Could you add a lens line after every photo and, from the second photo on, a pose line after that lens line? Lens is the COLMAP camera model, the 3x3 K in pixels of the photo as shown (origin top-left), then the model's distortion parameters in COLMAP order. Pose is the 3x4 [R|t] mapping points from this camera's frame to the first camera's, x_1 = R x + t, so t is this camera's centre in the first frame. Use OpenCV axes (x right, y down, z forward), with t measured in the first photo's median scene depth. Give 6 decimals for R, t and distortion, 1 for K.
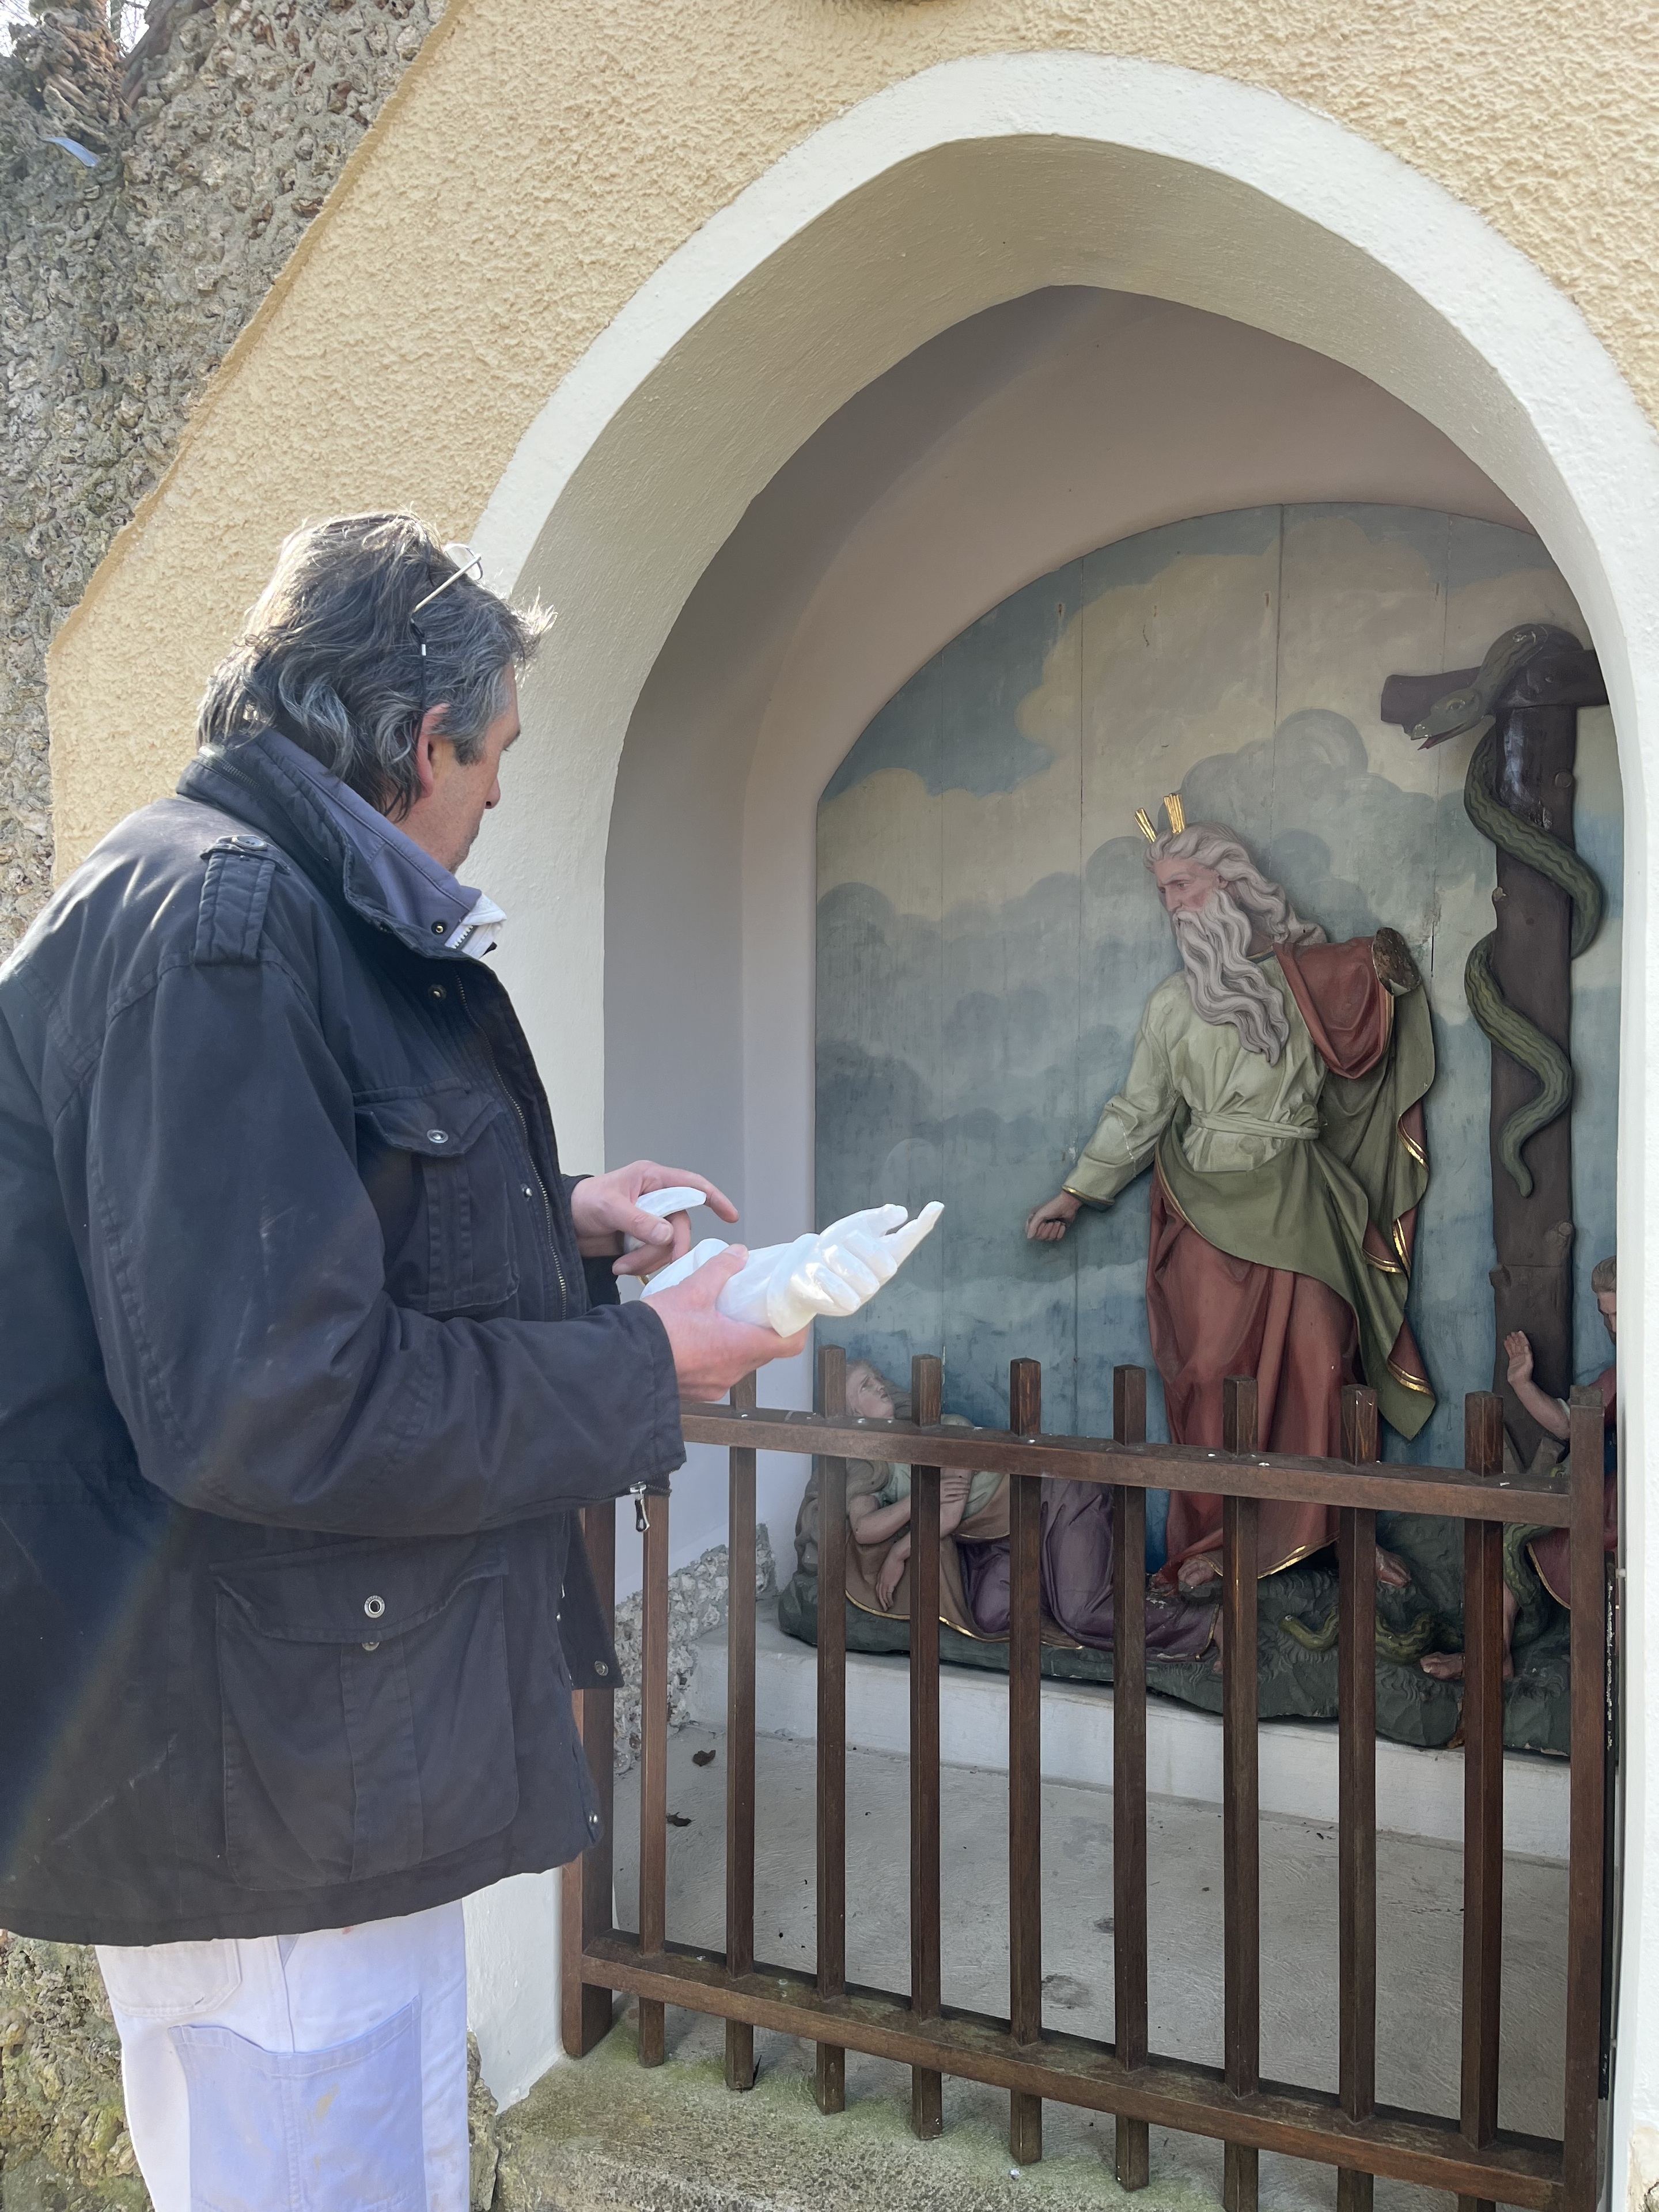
lens RADIAL K [[1653.9, 0, 835.1], [0, 1653.9, 1093.9], [0, 0, 1]] dist [0.013924, -0.040298]
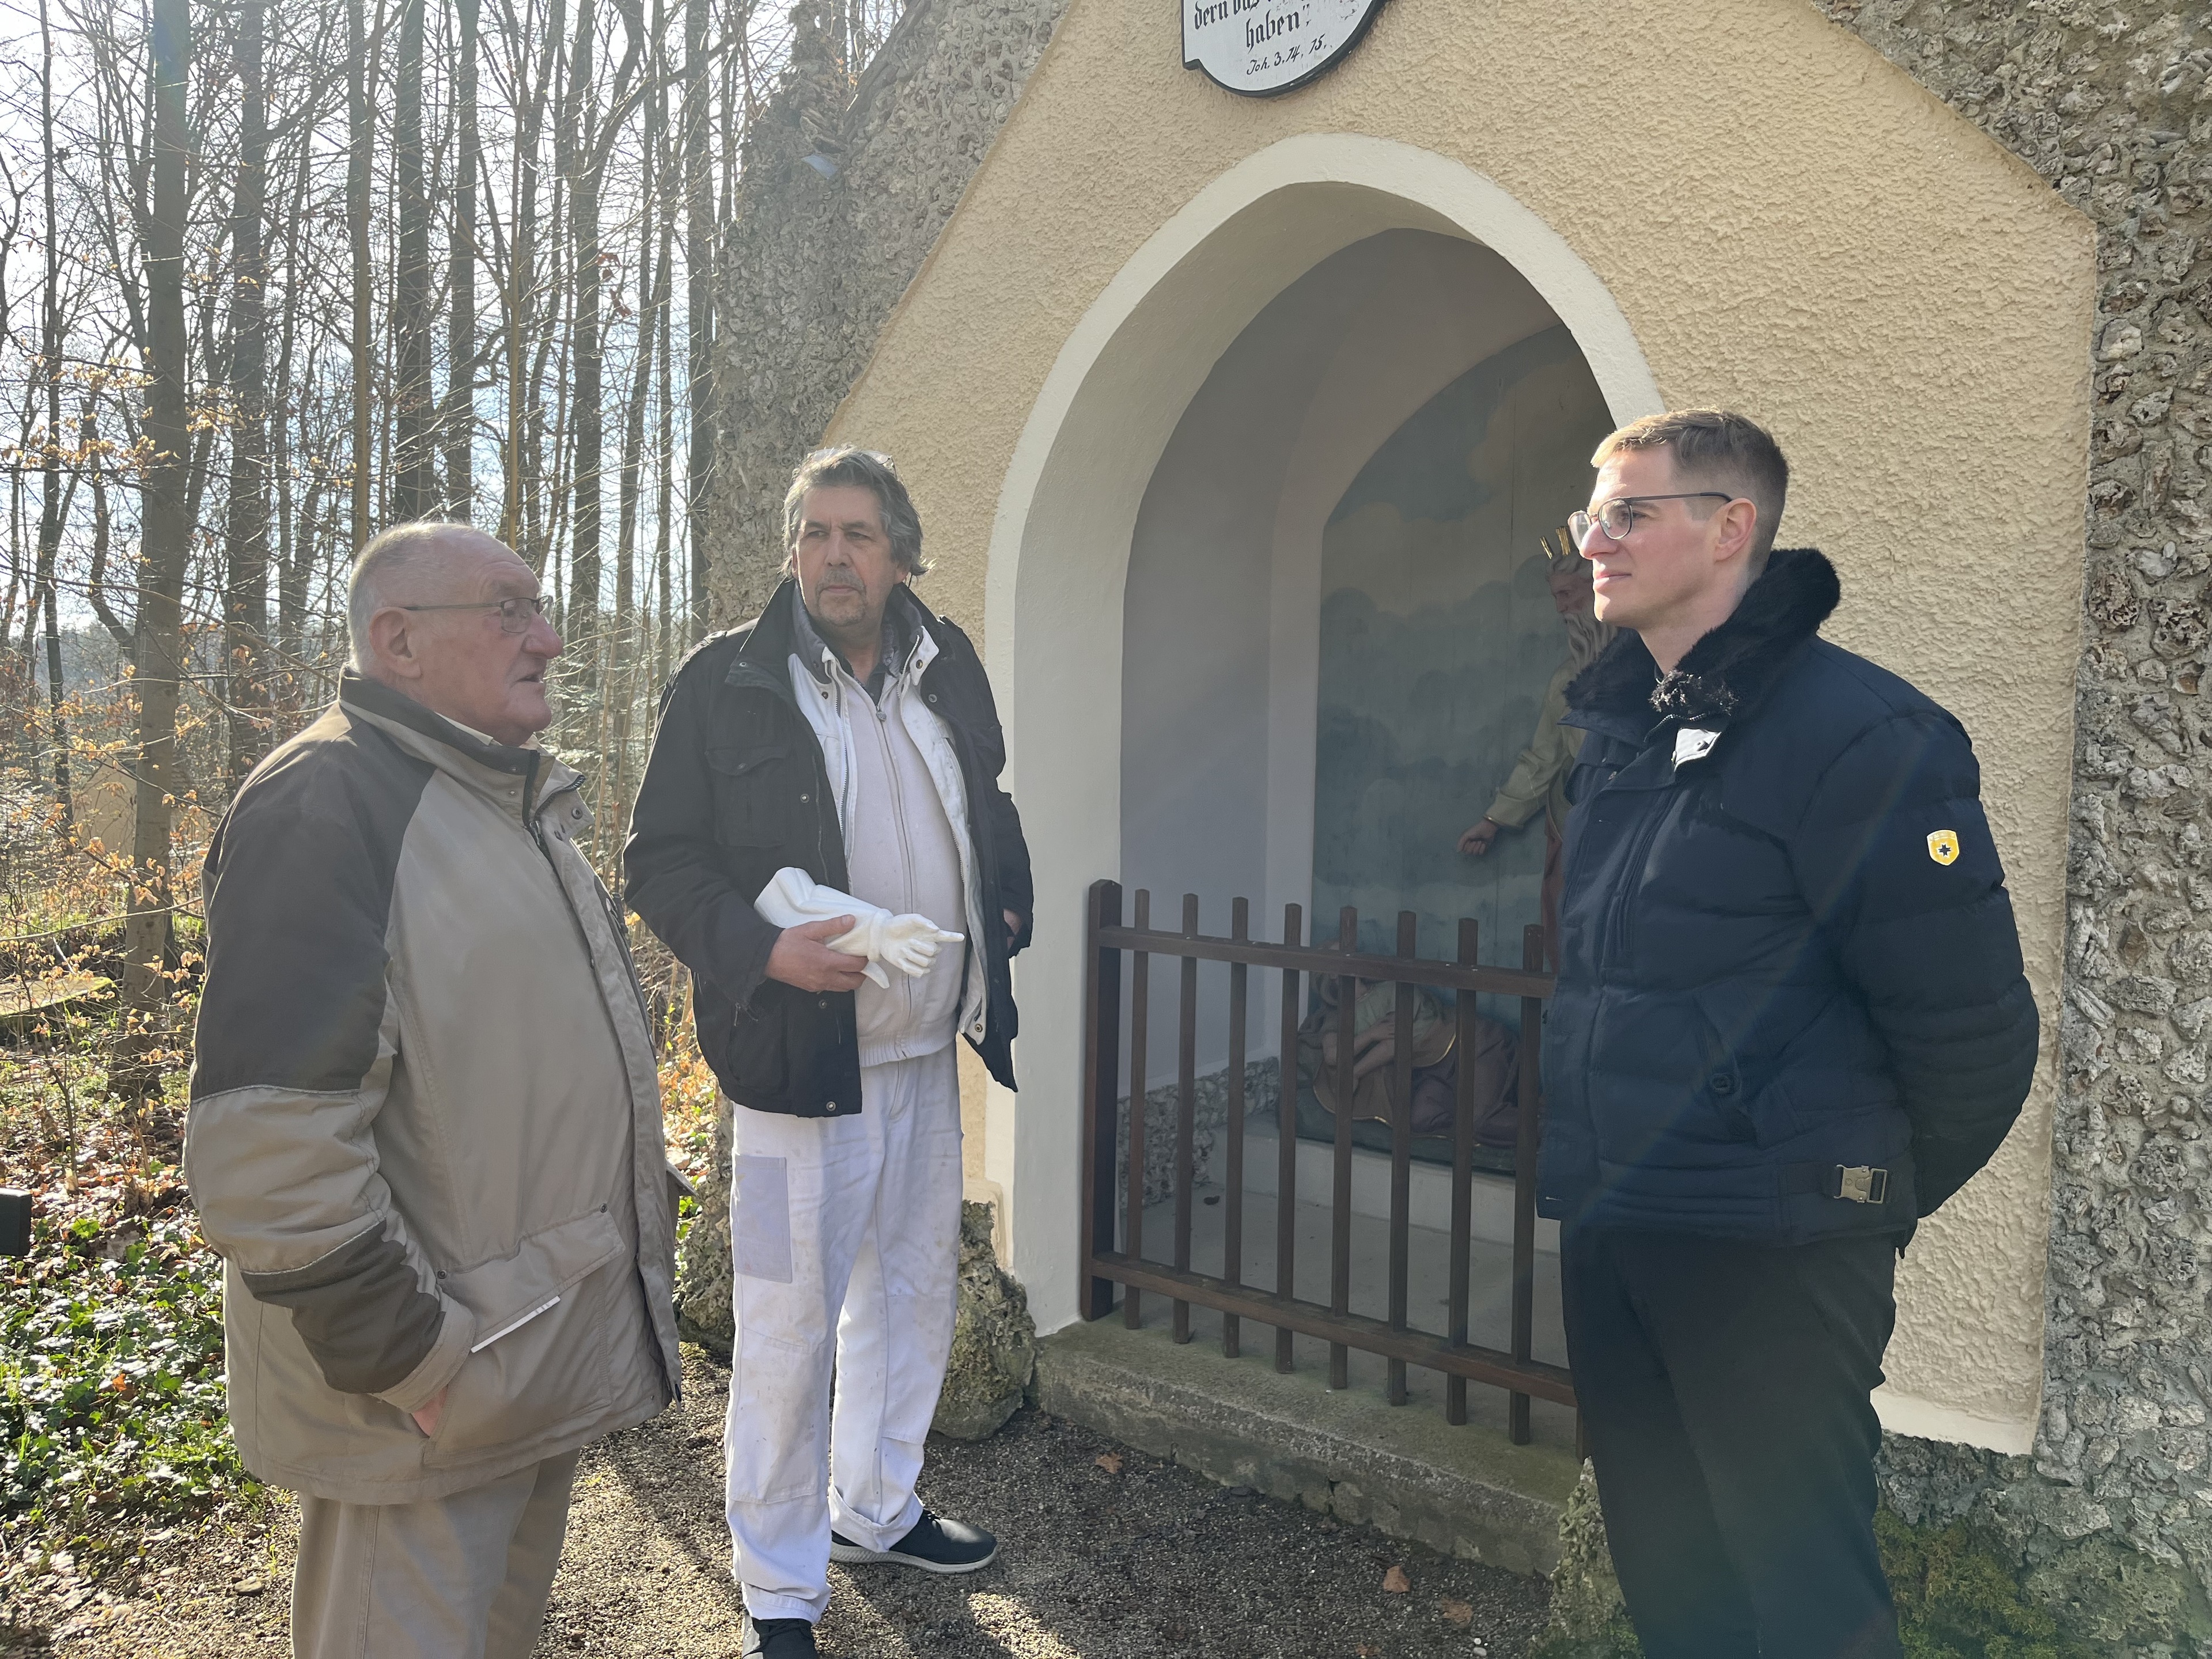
lens RADIAL K [[1653.9, 0, 1106.3], [0, 1653.9, 835.6], [0, 0, 1]] dist [0.013924, -0.040298]
pose [[0.967065, 0.032568, -0.252439, 0.278970], [-0.019174, 0.998283, 0.055339, 0.005239], [0.253808, -0.048677, 0.966029, -0.606702]]
